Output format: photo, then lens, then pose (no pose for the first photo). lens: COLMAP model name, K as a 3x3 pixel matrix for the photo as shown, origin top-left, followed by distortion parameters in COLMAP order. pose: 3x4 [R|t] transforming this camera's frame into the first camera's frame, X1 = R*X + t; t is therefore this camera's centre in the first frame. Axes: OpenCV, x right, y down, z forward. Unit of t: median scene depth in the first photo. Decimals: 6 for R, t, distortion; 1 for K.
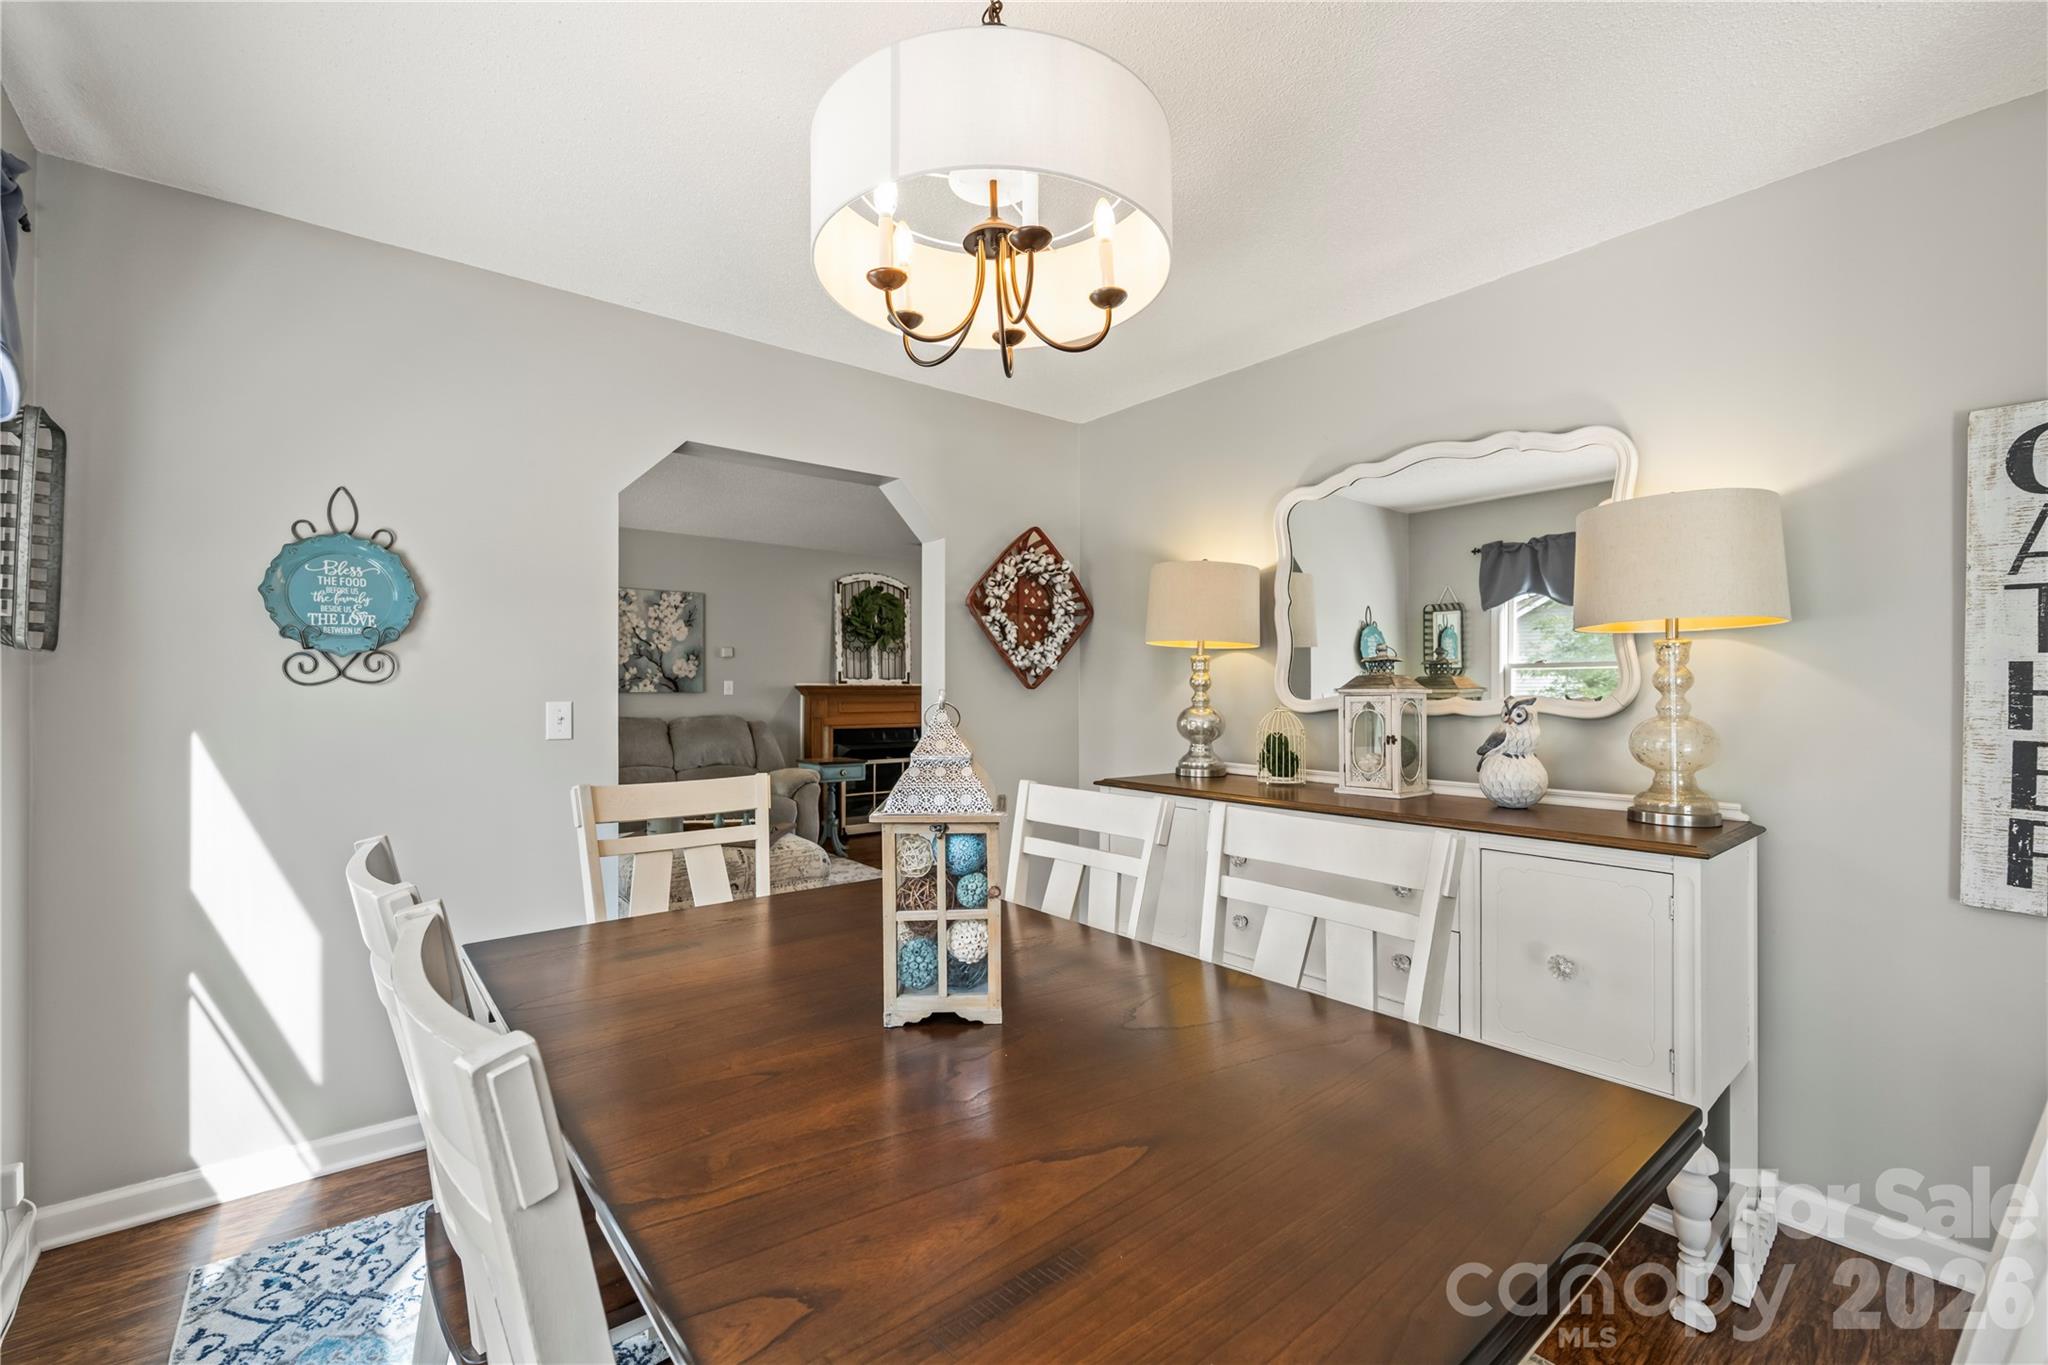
lens RADIAL K [[884.8, 0, 1037.6], [0, 884.8, 687.1], [0, 0, 1]] dist [-0.001624, -0.000116]
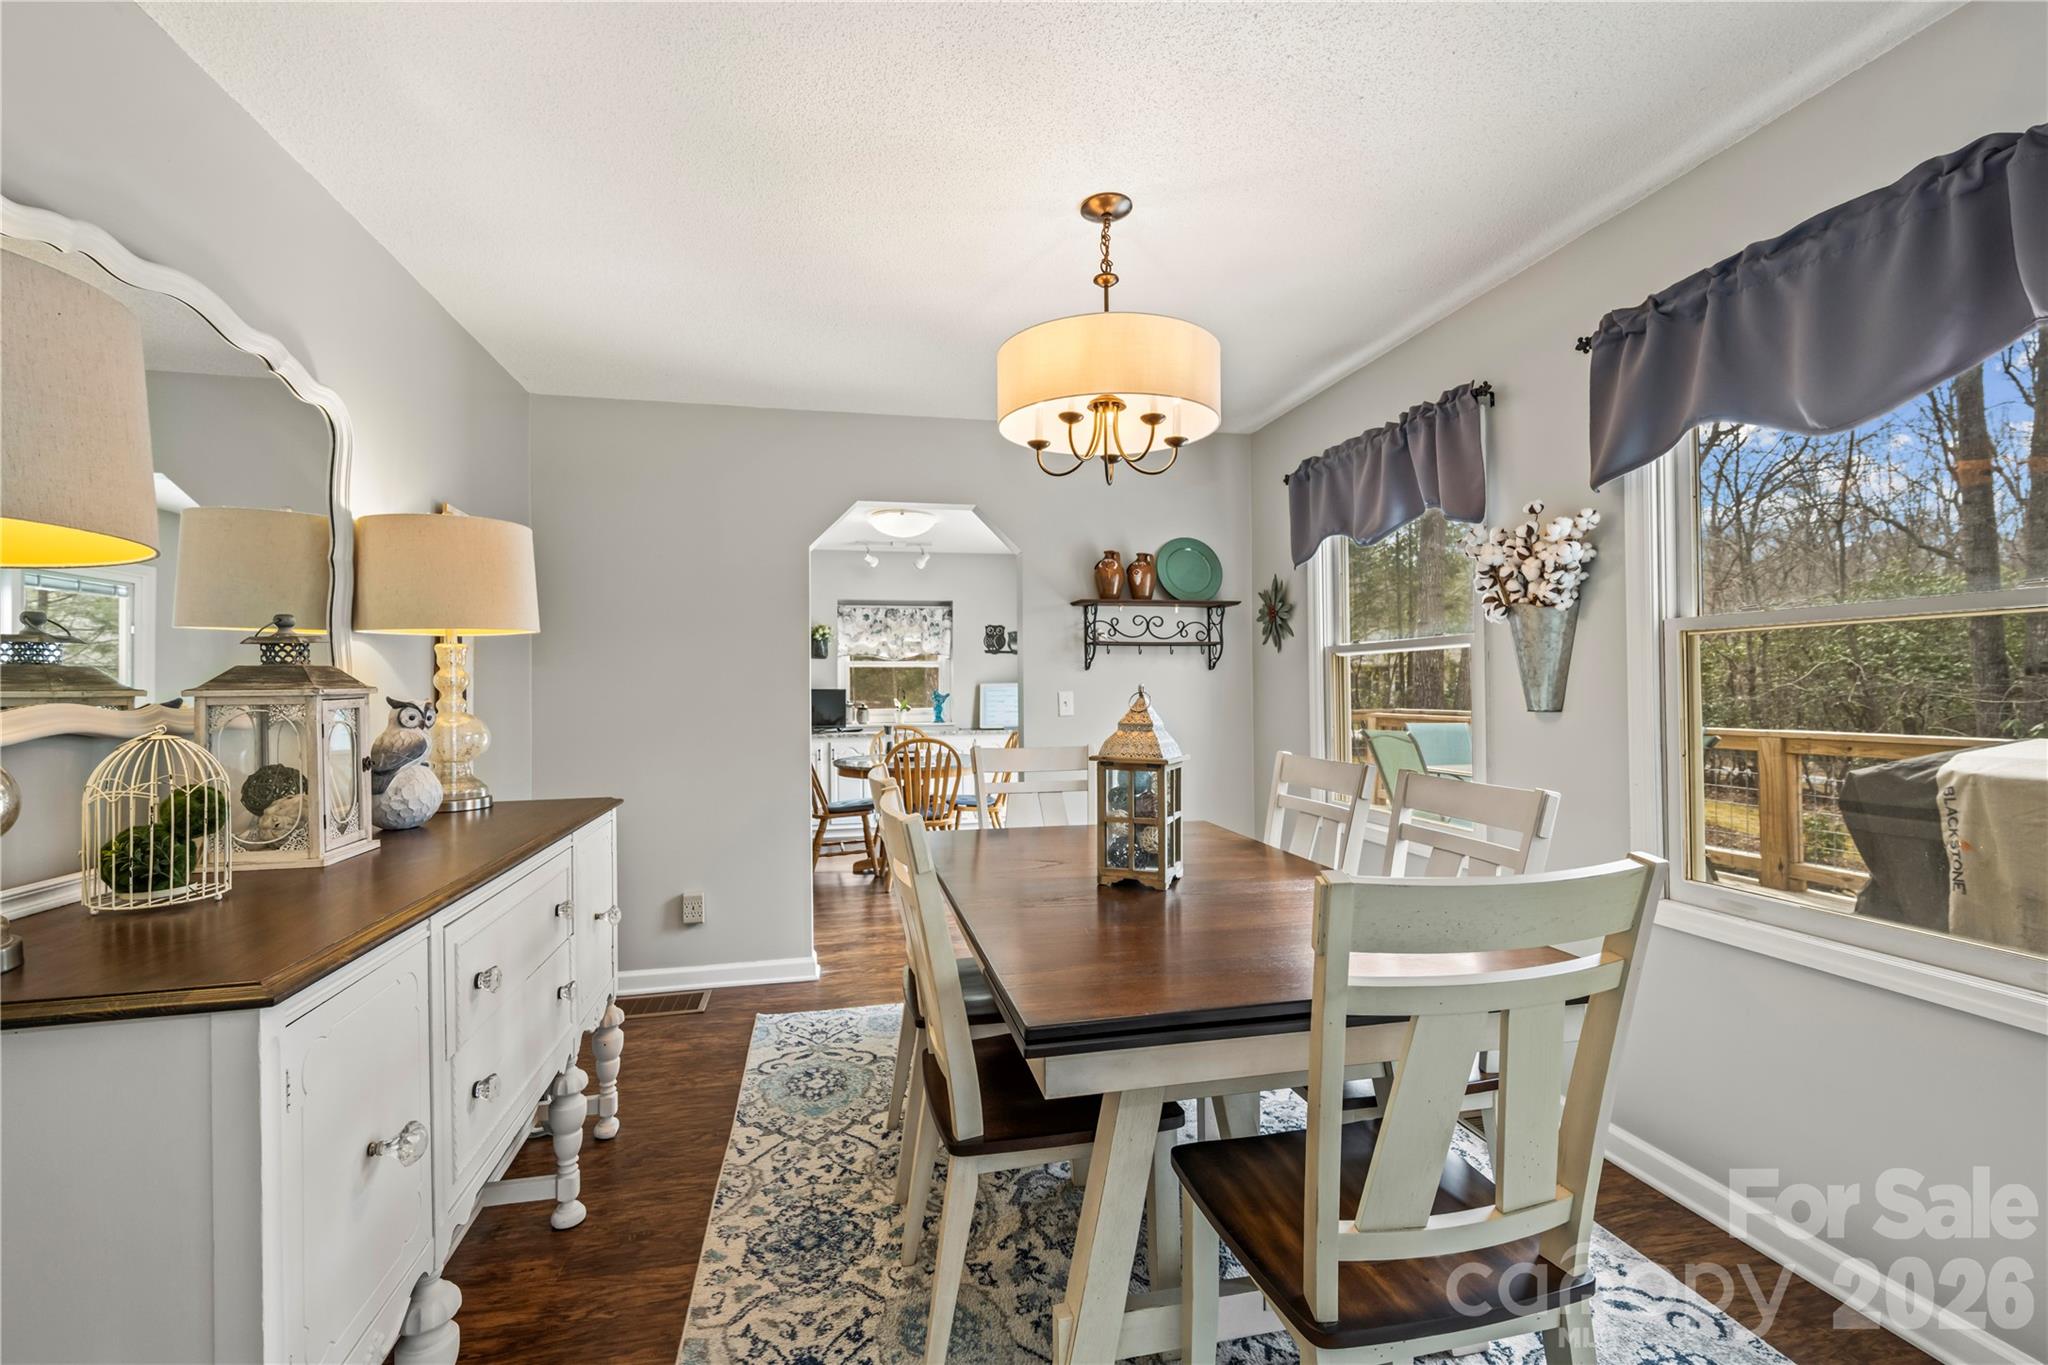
lens RADIAL K [[884.8, 0, 1021.9], [0, 884.8, 682.3], [0, 0, 1]] dist [-0.001624, -0.000116]
pose [[-0.894410, 0.010683, 0.447120, -1.643648], [0.010101, 0.999942, -0.003684, 0.017796], [-0.447134, 0.001221, -0.894466, 1.996842]]
